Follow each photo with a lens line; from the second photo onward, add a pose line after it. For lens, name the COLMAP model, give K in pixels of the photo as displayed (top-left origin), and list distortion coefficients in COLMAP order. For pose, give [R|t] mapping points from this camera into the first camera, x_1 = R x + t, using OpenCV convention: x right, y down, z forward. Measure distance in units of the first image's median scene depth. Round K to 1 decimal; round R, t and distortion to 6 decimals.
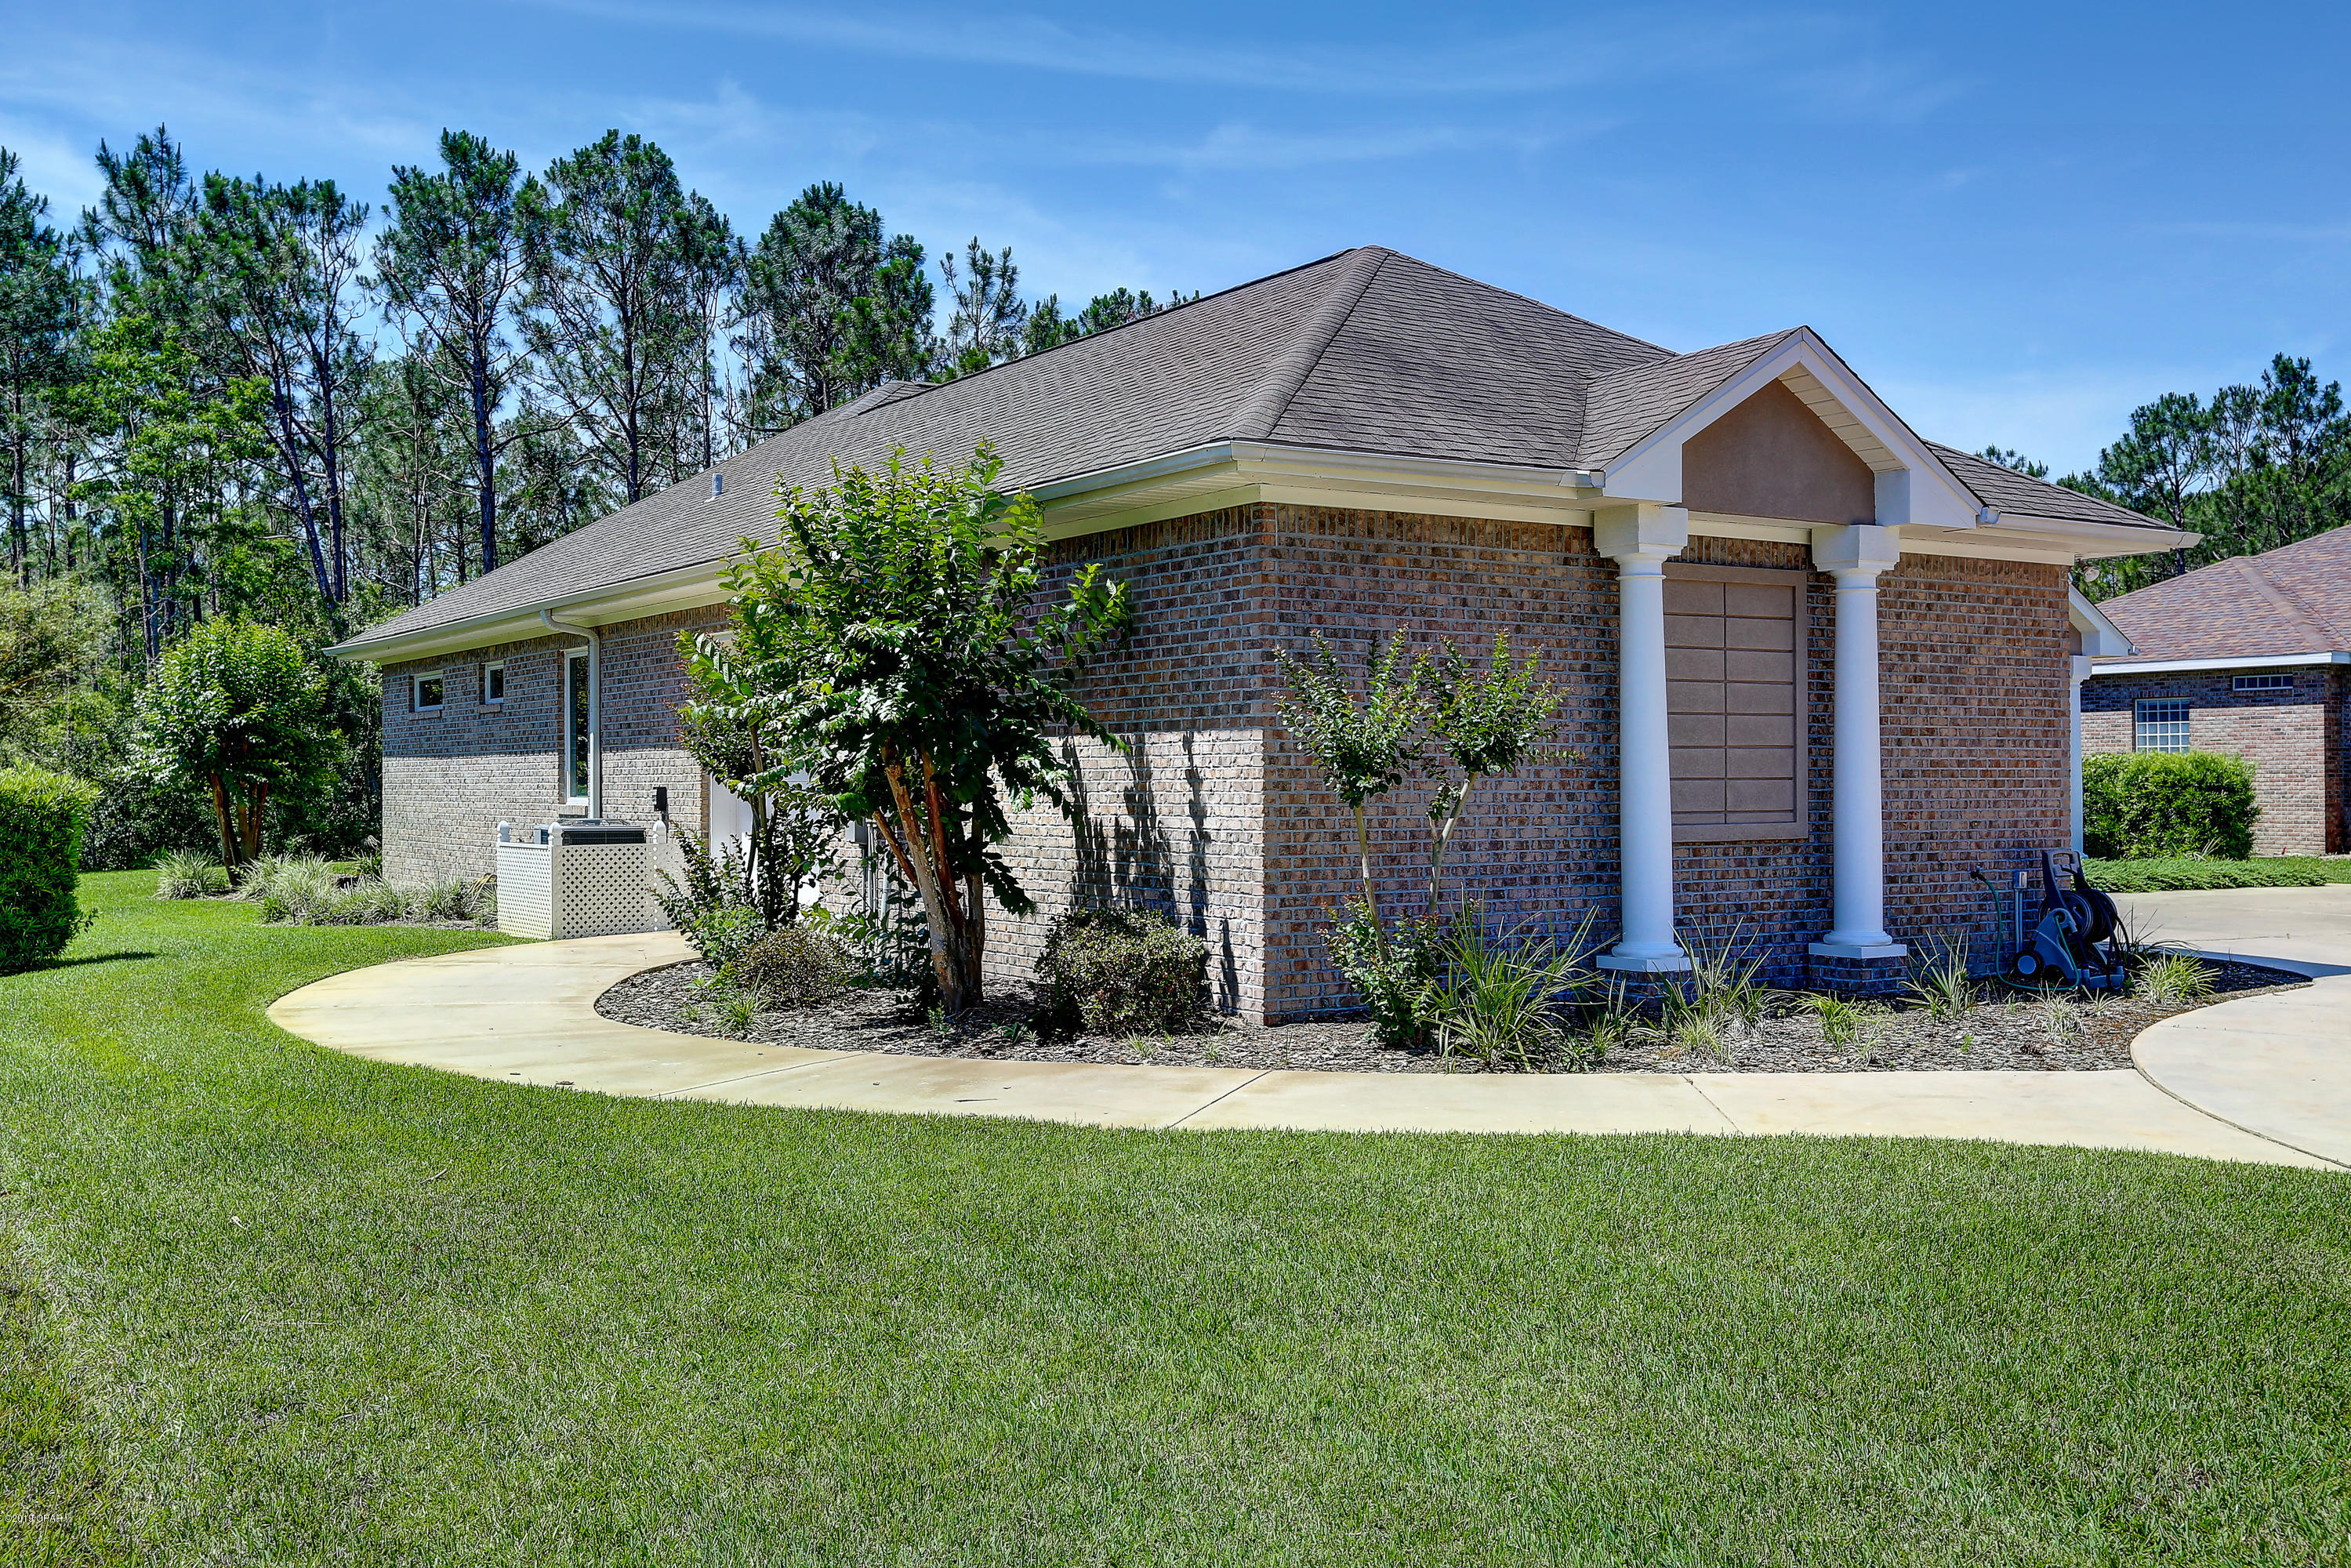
lens RADIAL K [[2276.8, 0, 1175.5], [0, 2276.8, 784.0], [0, 0, 1]] dist [-0.010171, -0.022191]
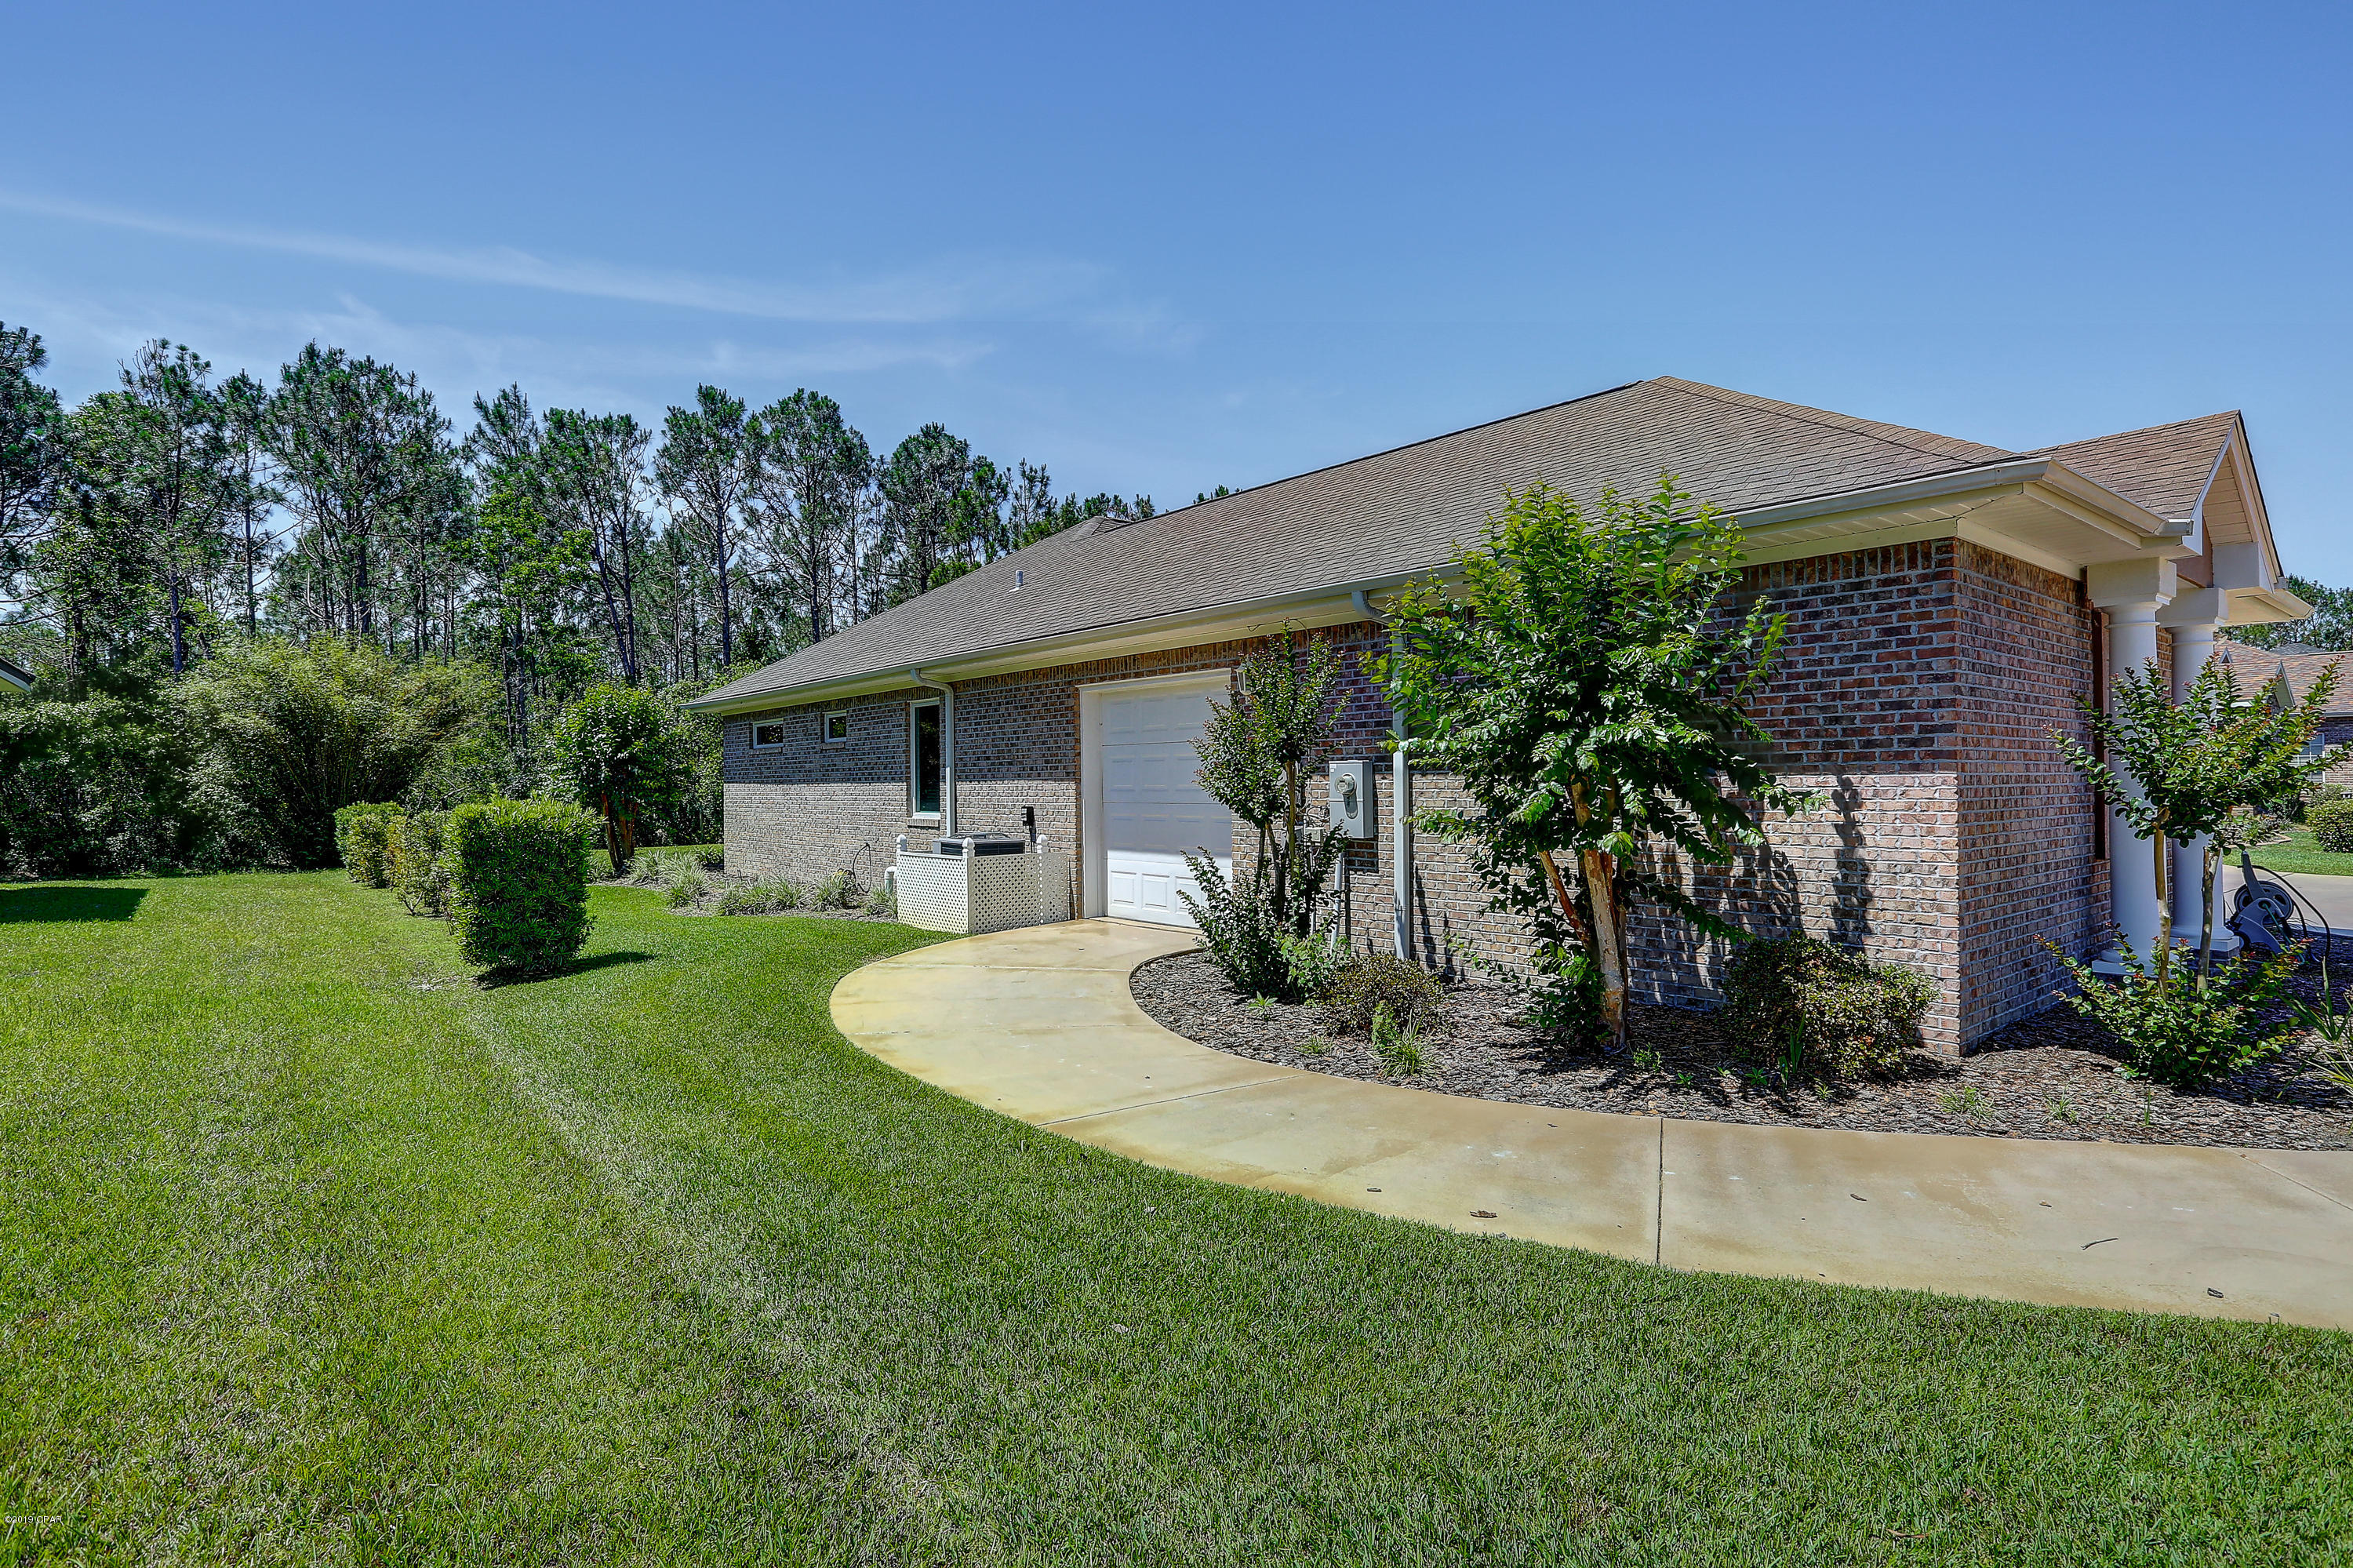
lens RADIAL K [[1271.8, 0, 1176.5], [0, 1271.8, 784.0], [0, 0, 1]] dist [-0.066576, 0.000591]
pose [[0.995852, -0.004605, 0.090872, -0.069505], [0.004954, 0.999981, -0.003618, -0.002807], [-0.090853, 0.004053, 0.995856, 0.096144]]
